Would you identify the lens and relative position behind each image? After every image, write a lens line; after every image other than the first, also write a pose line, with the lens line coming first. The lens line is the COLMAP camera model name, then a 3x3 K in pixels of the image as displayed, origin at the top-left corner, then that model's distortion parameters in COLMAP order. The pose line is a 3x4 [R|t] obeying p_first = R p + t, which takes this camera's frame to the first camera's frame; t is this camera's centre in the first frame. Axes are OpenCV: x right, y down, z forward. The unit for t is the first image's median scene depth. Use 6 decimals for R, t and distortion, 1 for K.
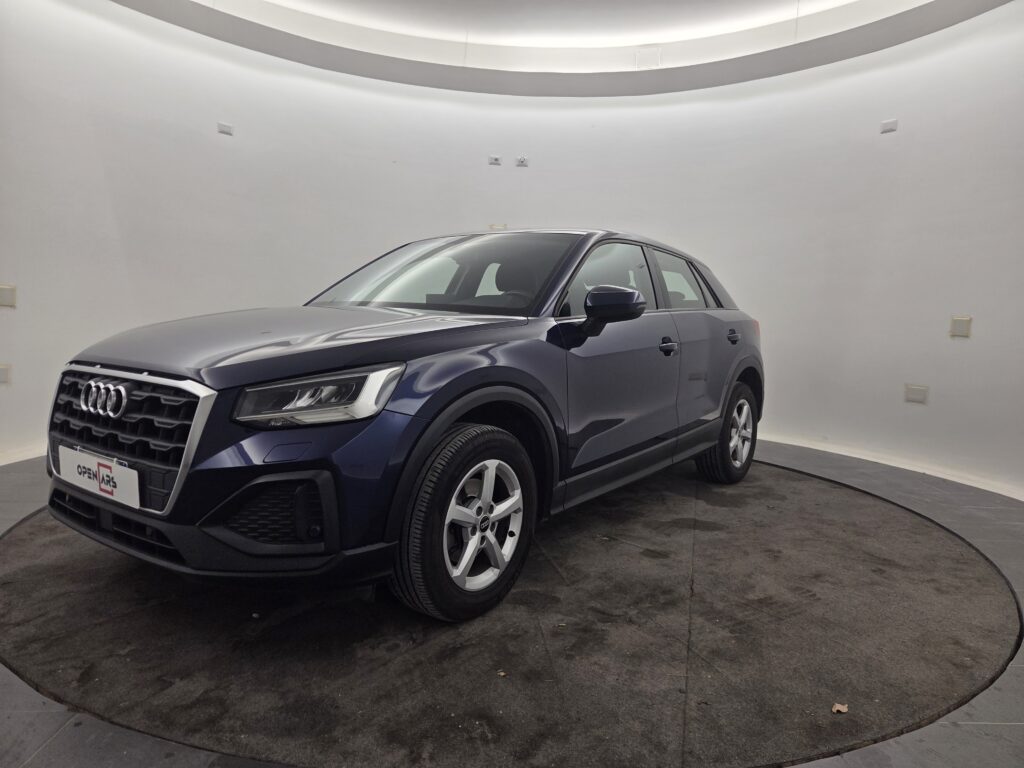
lens RADIAL K [[682.1, 0, 512.0], [0, 682.1, 384.0], [0, 0, 1]] dist [-0.000976, -0.001087]
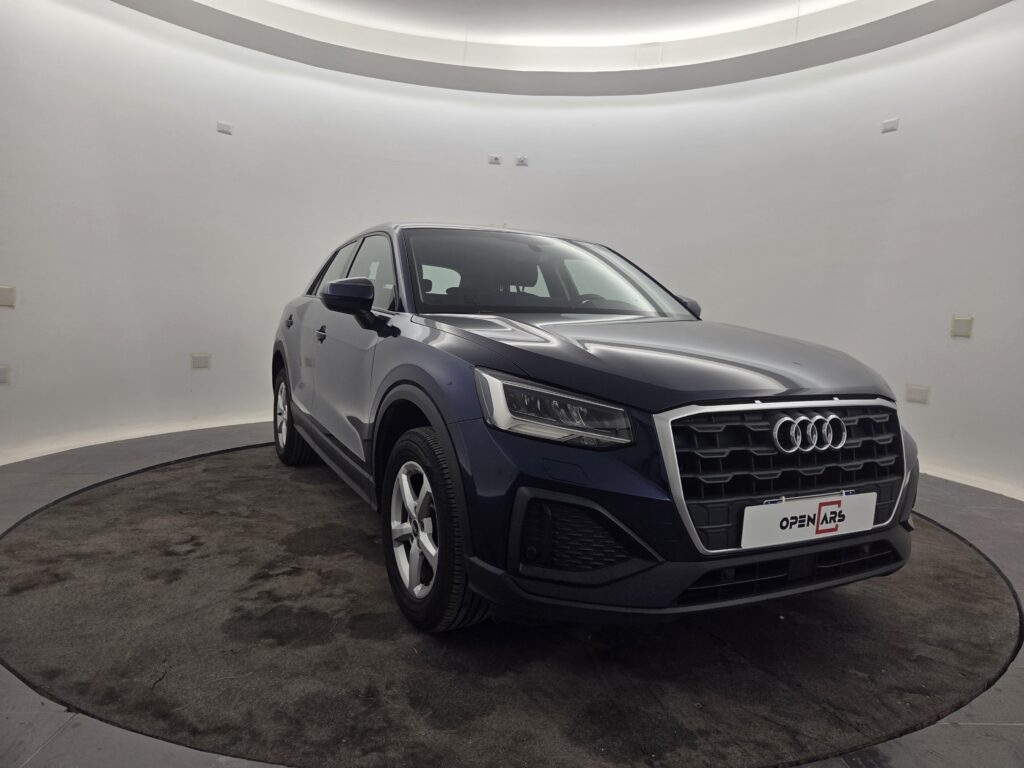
lens RADIAL K [[687.3, 0, 510.7], [0, 687.3, 408.6], [0, 0, 1]] dist [0.078648, -0.068735]
pose [[0.449581, -0.131483, 0.883509, -1.699636], [0.067632, 0.991278, 0.113106, -0.151481], [-0.890675, 0.008904, 0.454553, 1.007021]]
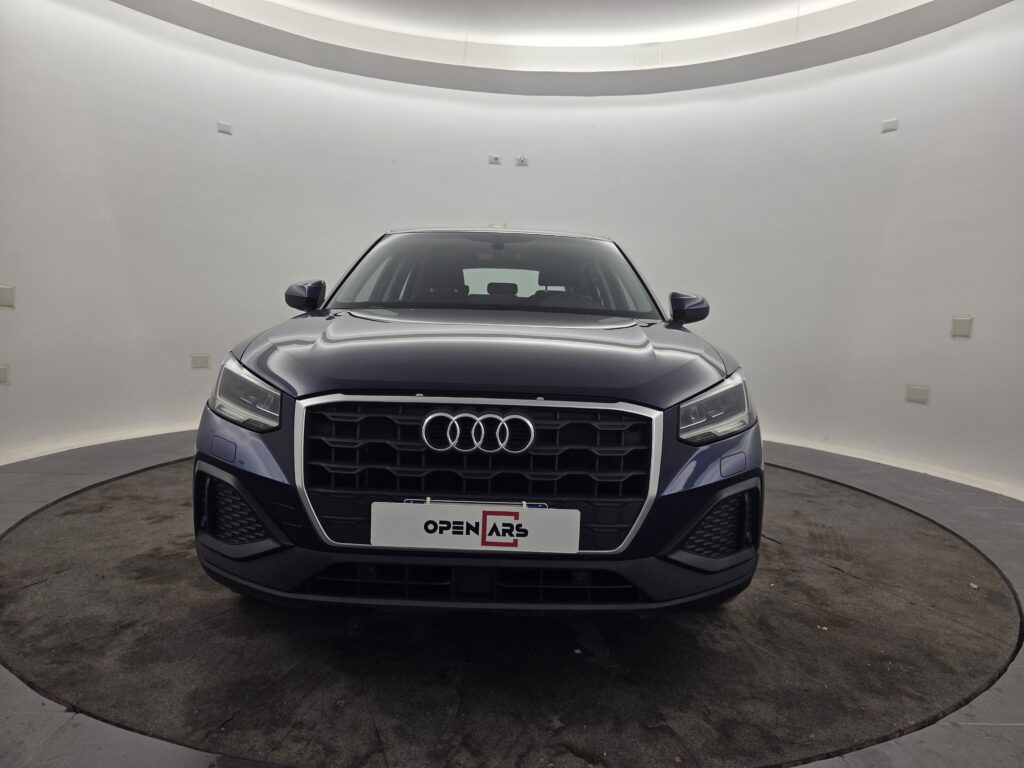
lens RADIAL K [[686.9, 0, 512.0], [0, 686.9, 384.0], [0, 0, 1]] dist [0.058215, -0.045332]
pose [[0.807929, -0.059689, 0.586250, -1.126470], [0.047913, 0.998217, 0.035603, -0.069822], [-0.587329, -0.000676, 0.809348, 0.331219]]
